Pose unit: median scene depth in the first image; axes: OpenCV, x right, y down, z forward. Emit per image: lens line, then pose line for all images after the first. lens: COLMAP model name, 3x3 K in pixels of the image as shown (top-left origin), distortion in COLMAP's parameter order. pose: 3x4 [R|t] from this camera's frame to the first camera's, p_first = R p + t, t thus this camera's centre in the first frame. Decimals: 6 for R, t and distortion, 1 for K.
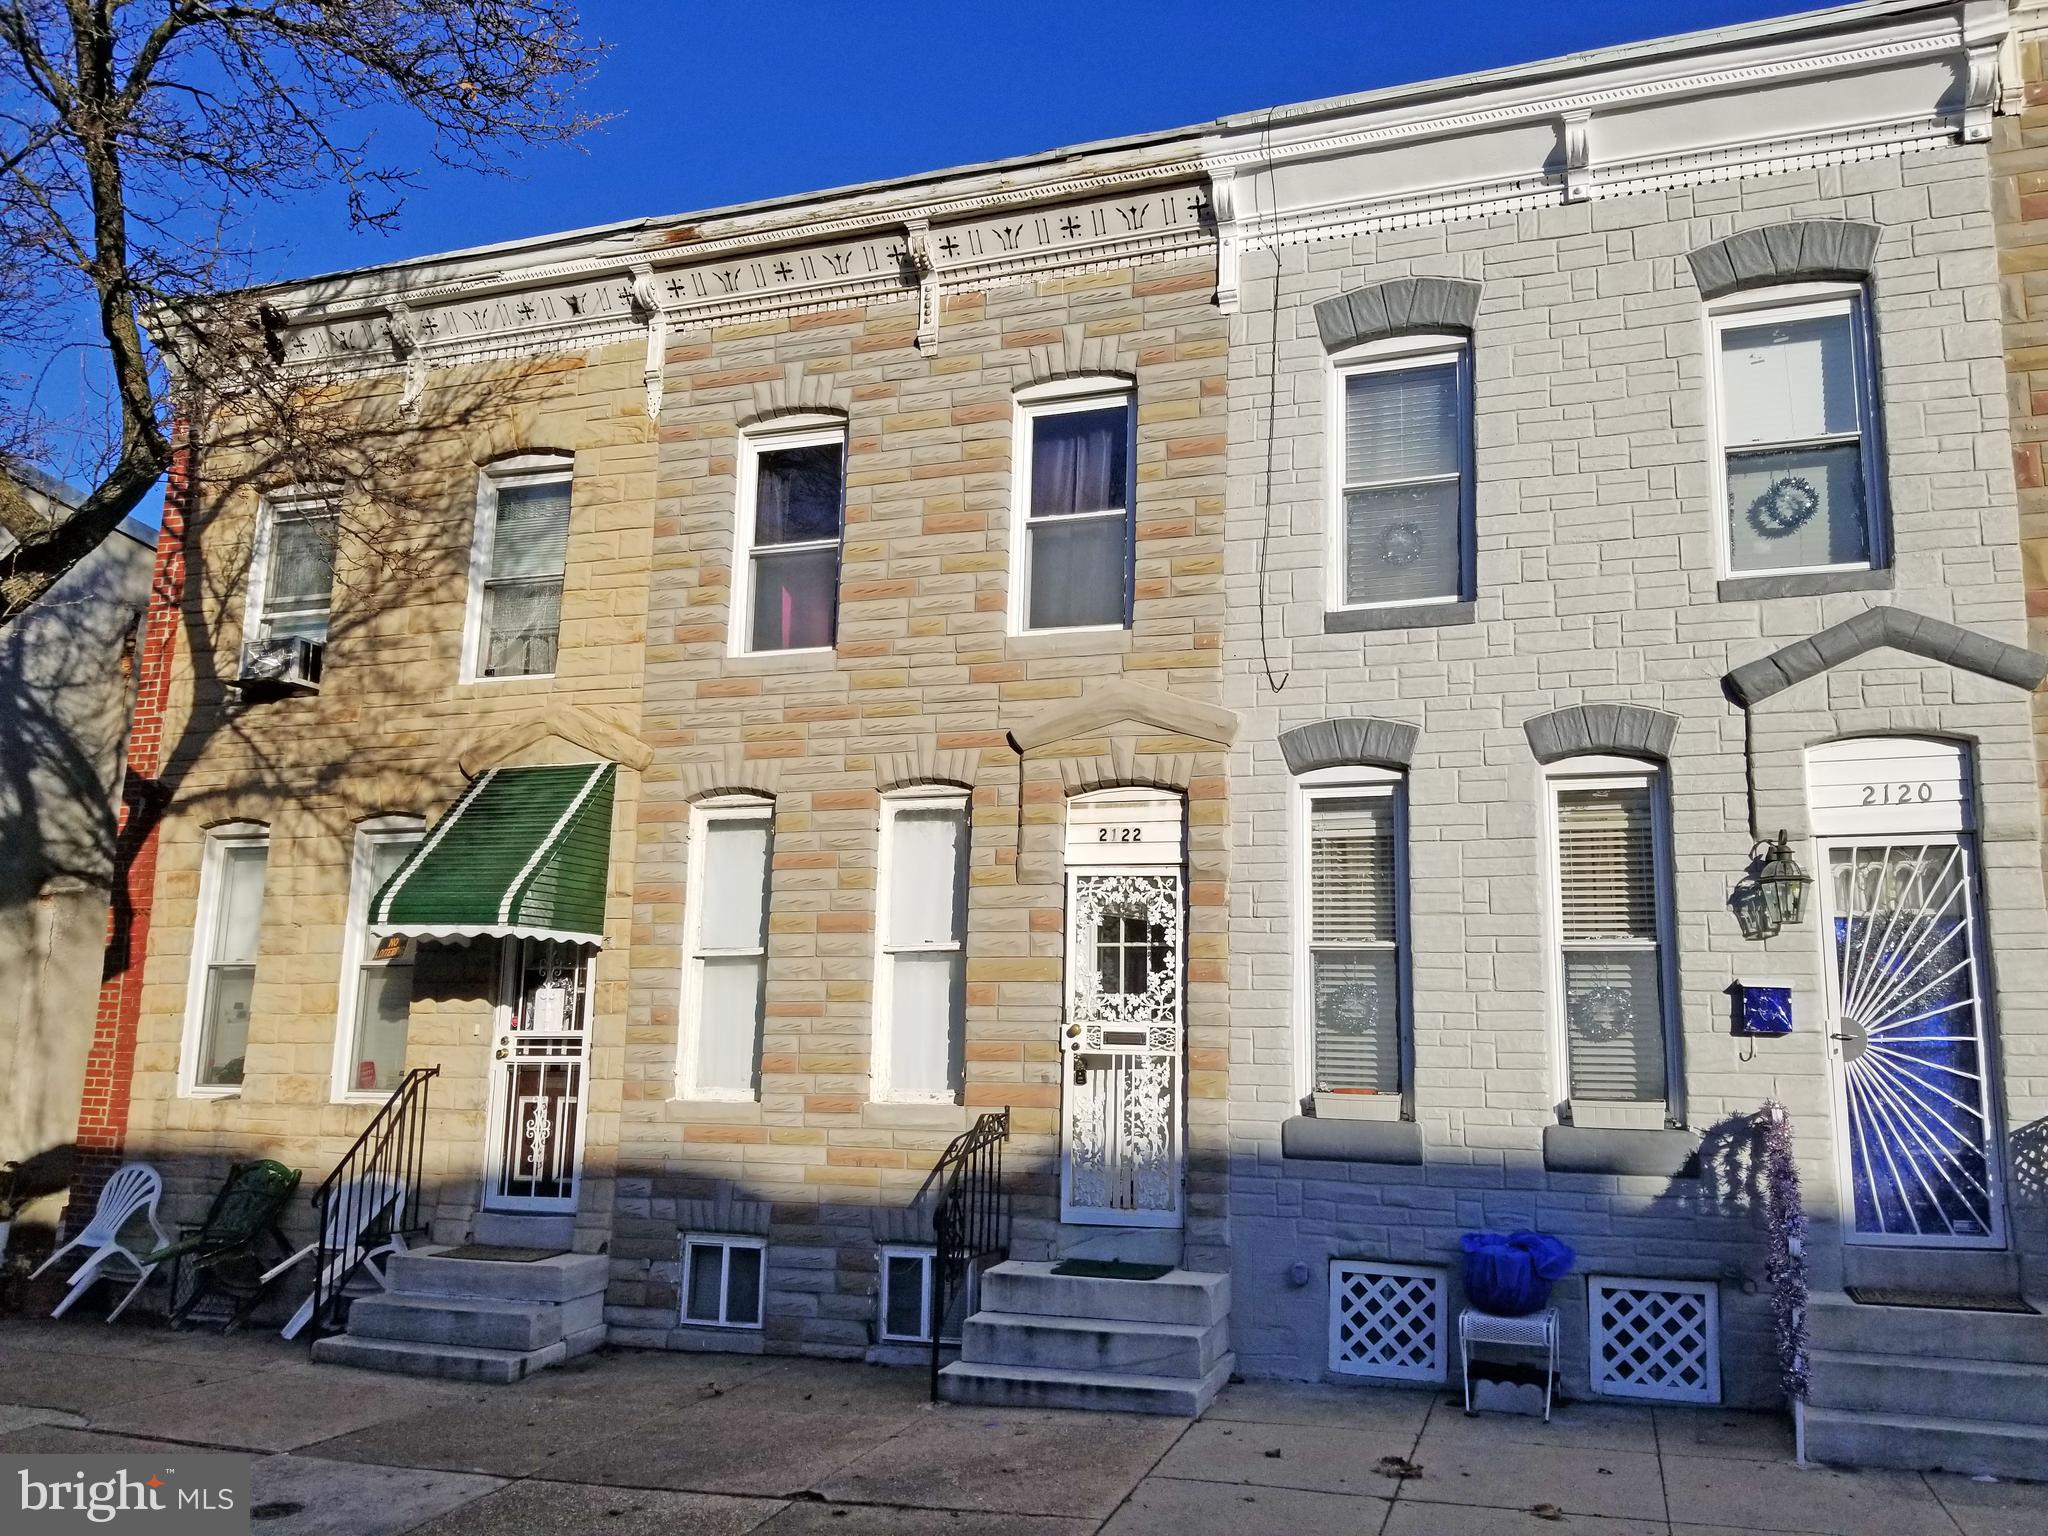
lens RADIAL K [[1584.2, 0, 1053.2], [0, 1584.2, 810.1], [0, 0, 1]] dist [0.097417, -0.188813]
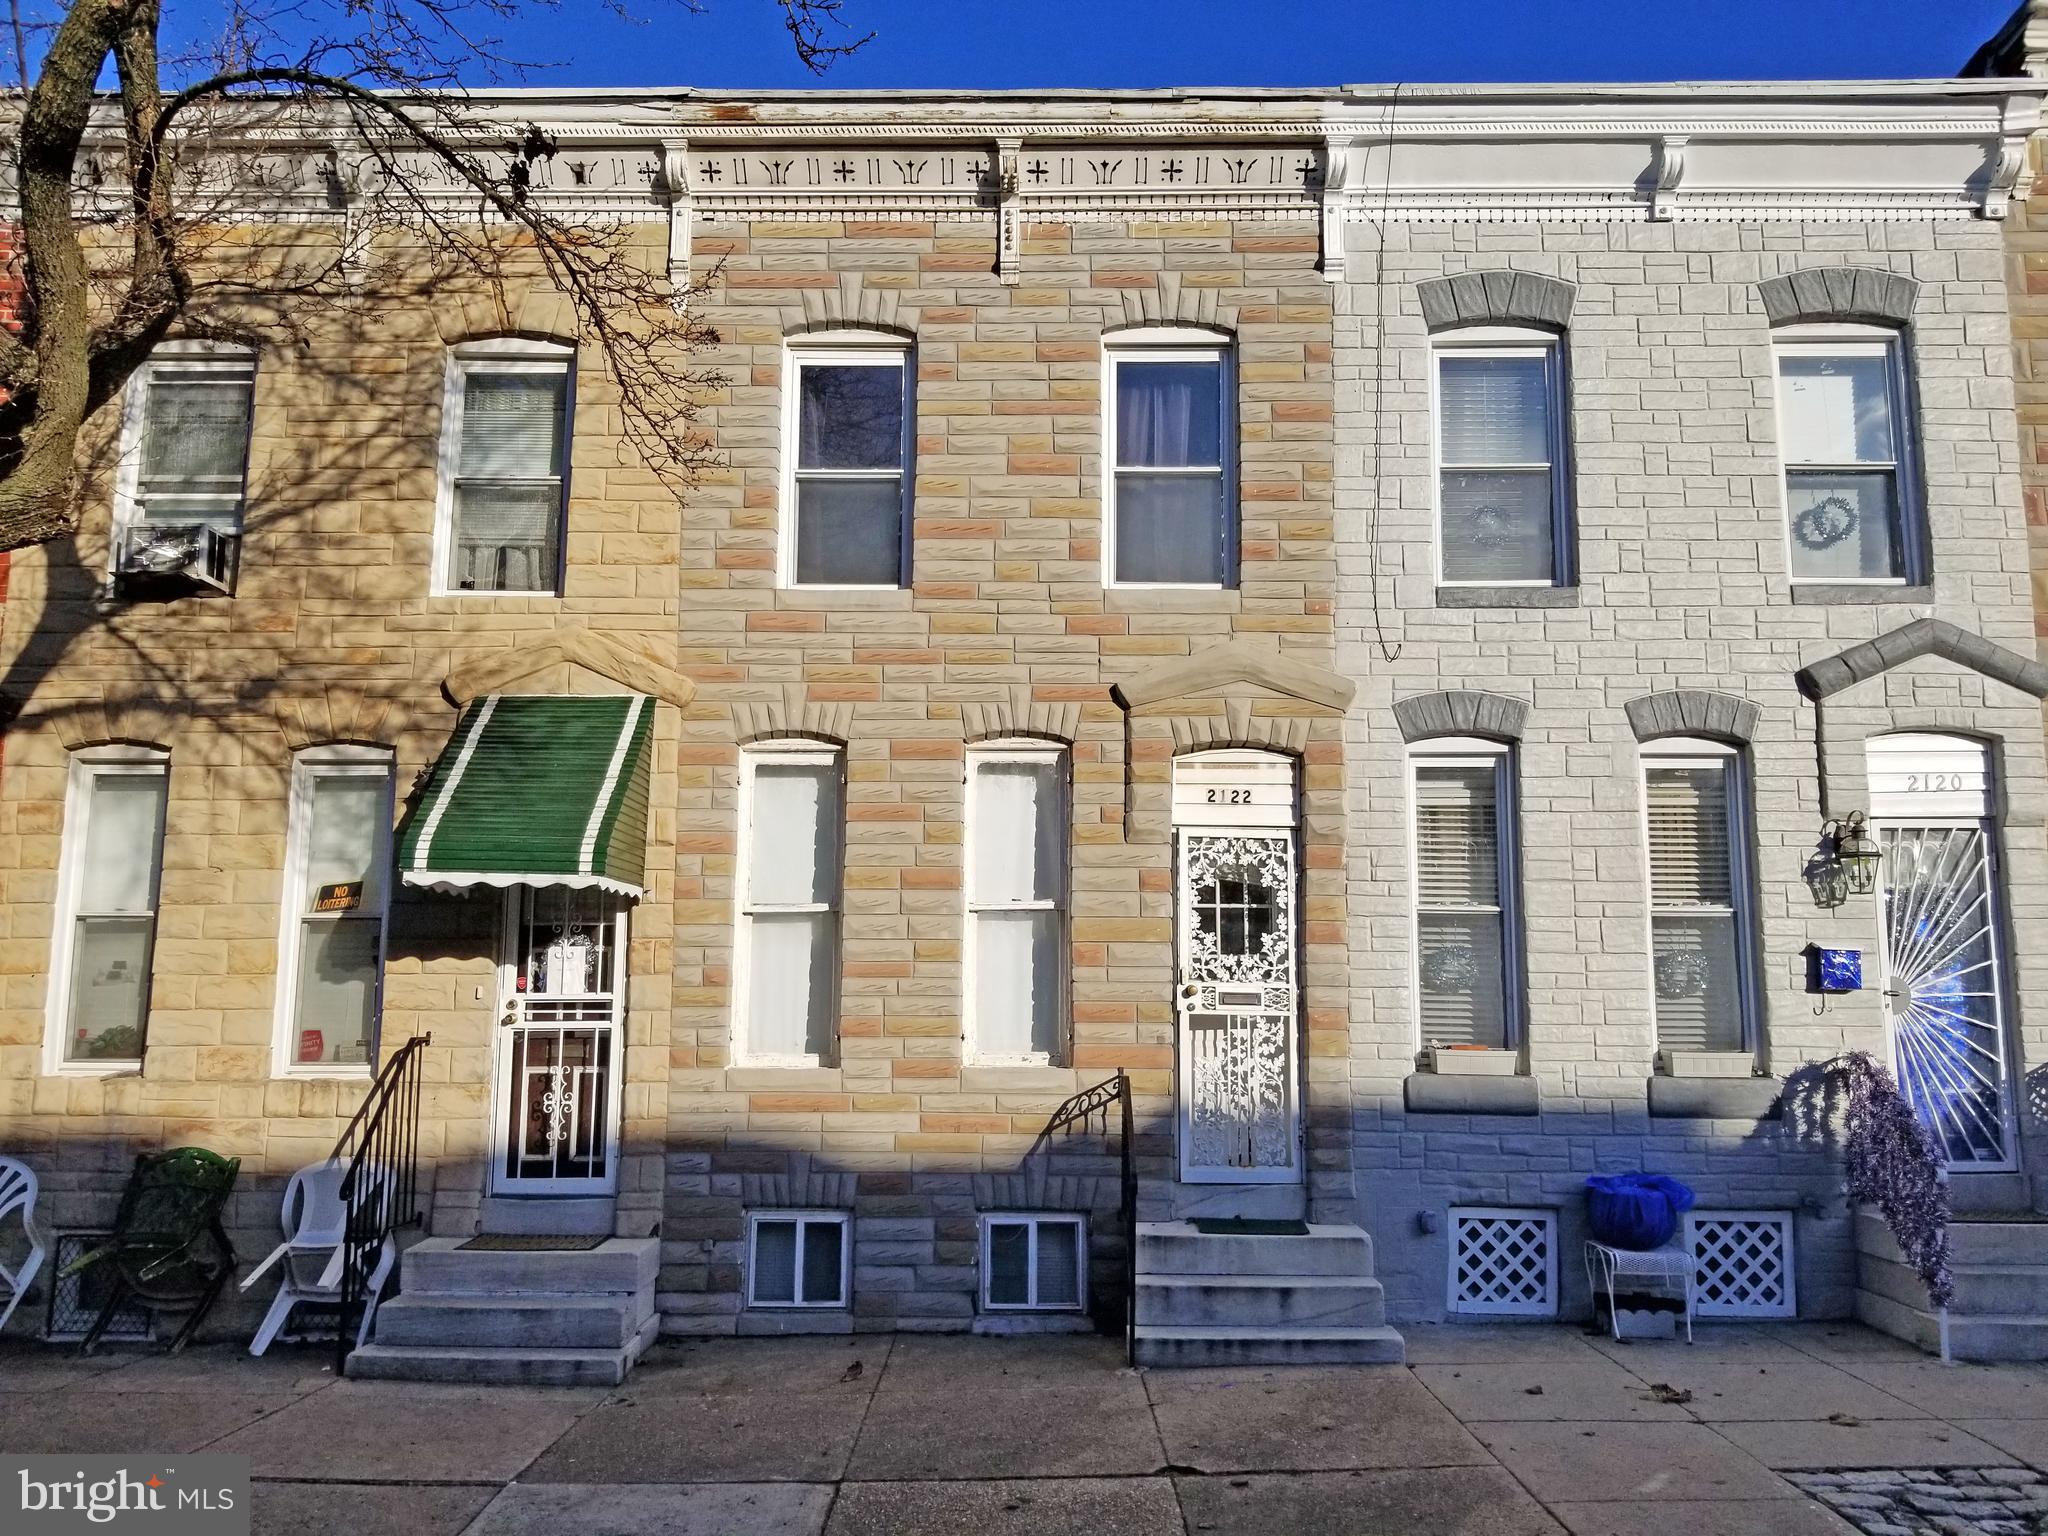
lens RADIAL K [[1586.3, 0, 1029.8], [0, 1586.3, 826.8], [0, 0, 1]] dist [0.090767, -0.165503]
pose [[0.952955, 0.026548, 0.301948, -0.373907], [-0.037482, 0.998833, 0.030474, 0.009047], [-0.300786, -0.040358, 0.952837, 0.081950]]
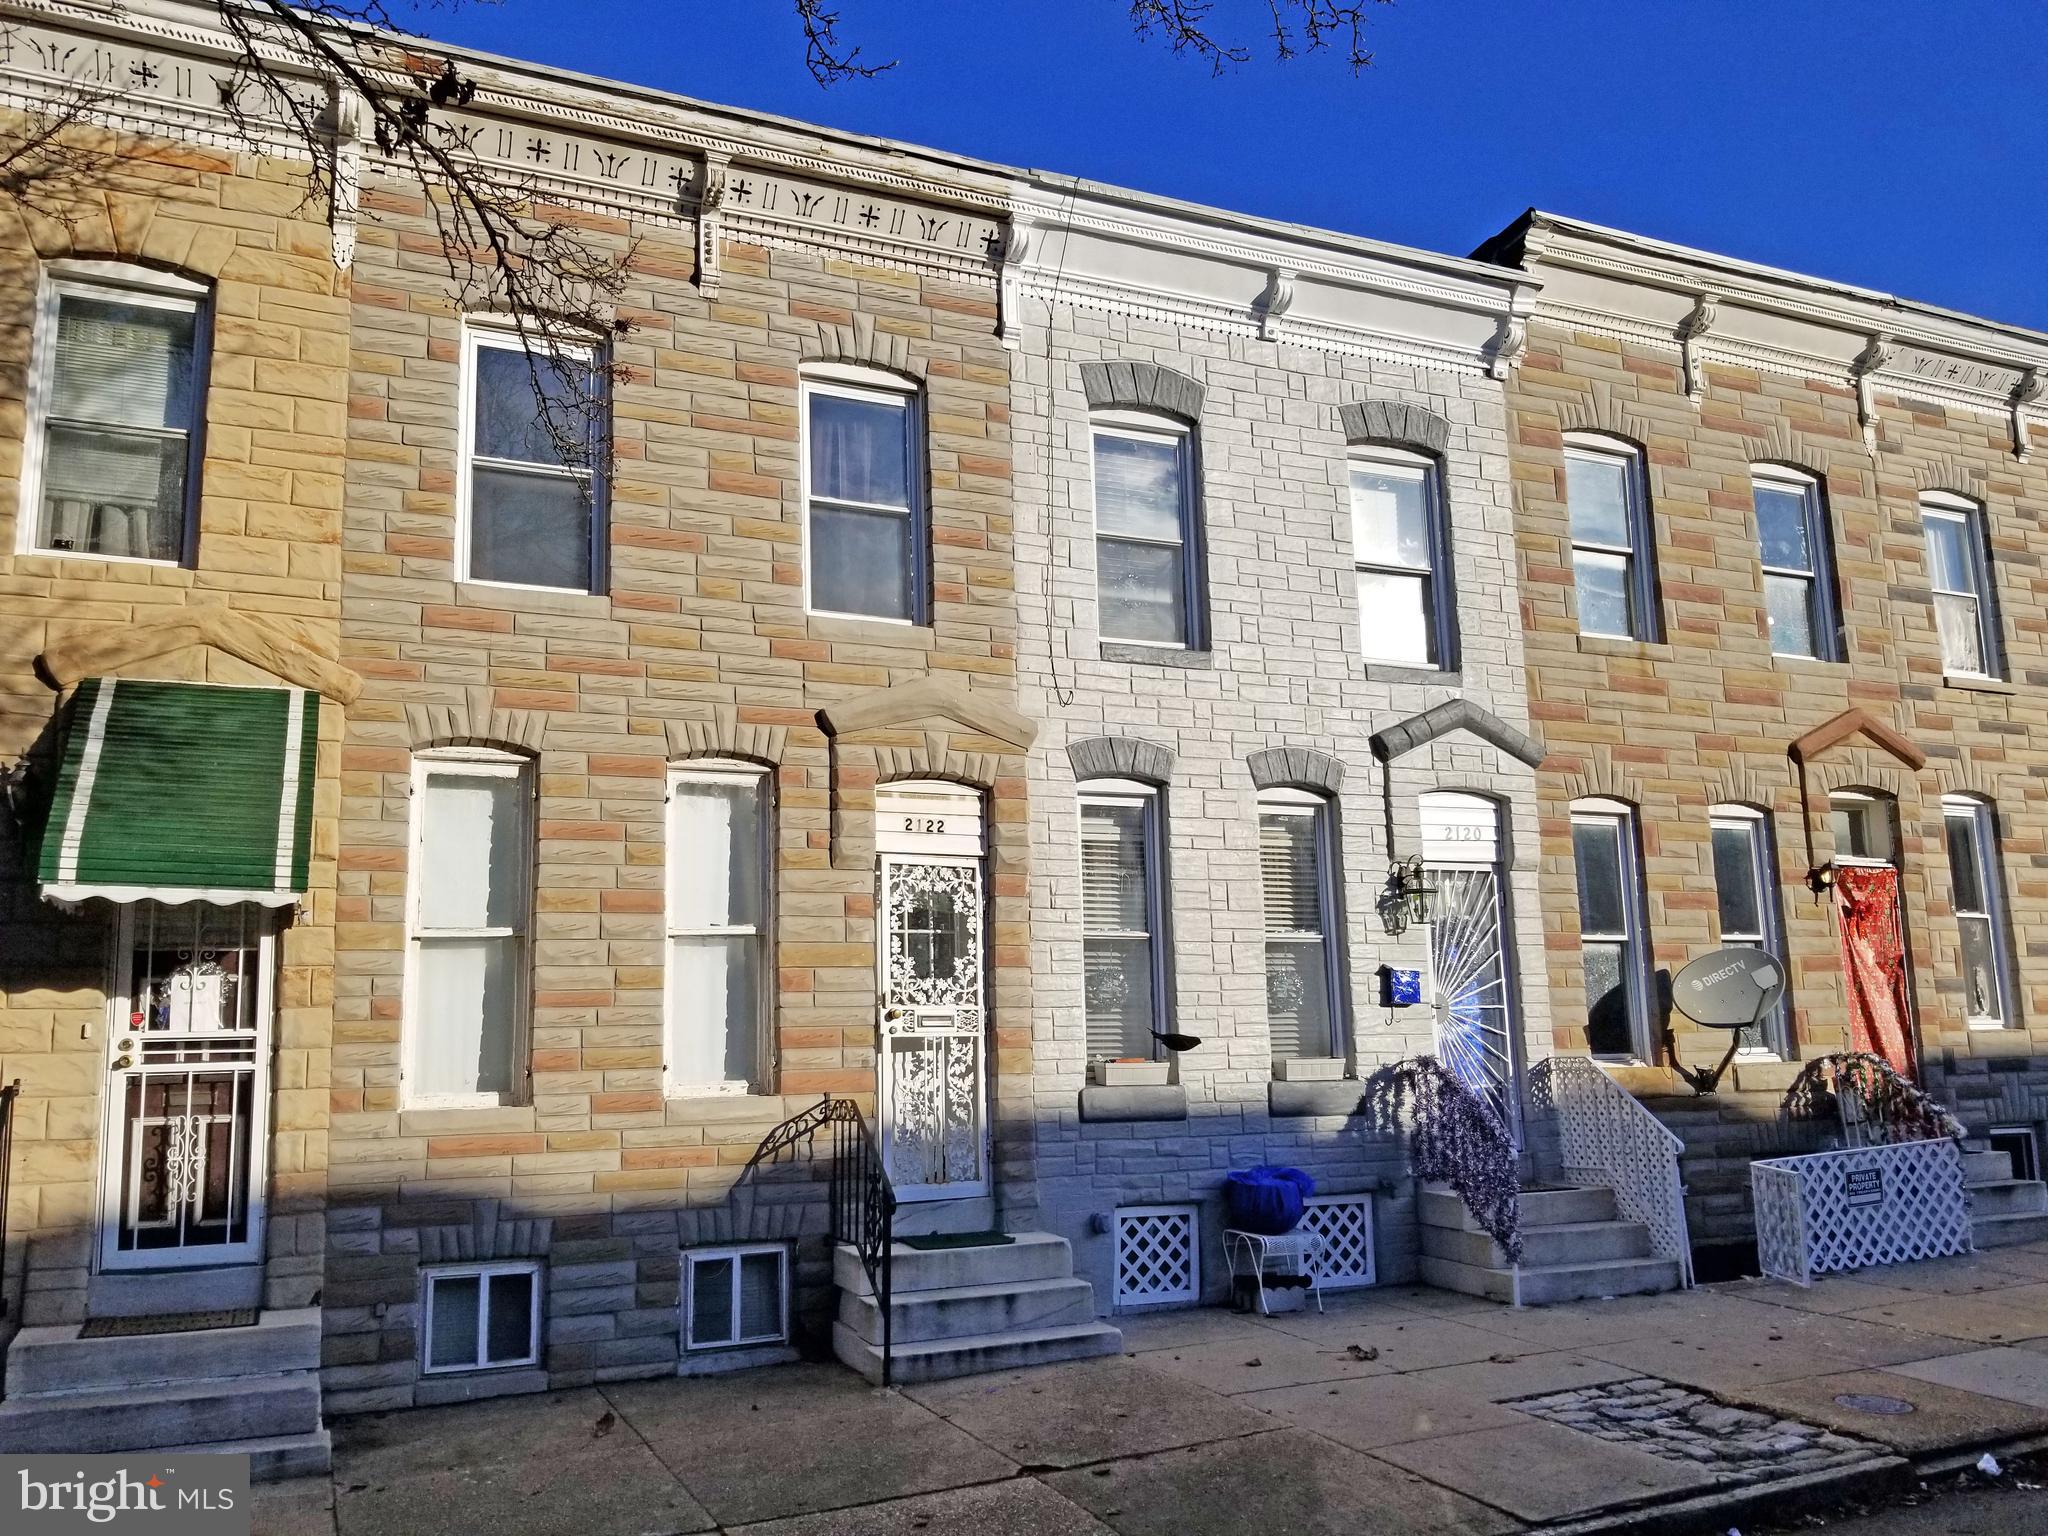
lens RADIAL K [[1583.7, 0, 1014.5], [0, 1583.7, 824.6], [0, 0, 1]] dist [0.086984, -0.154392]
pose [[0.742885, 0.062780, 0.666468, -0.594275], [-0.069950, 0.997422, -0.015985, 0.027170], [-0.665754, -0.034745, 0.745362, 0.187091]]
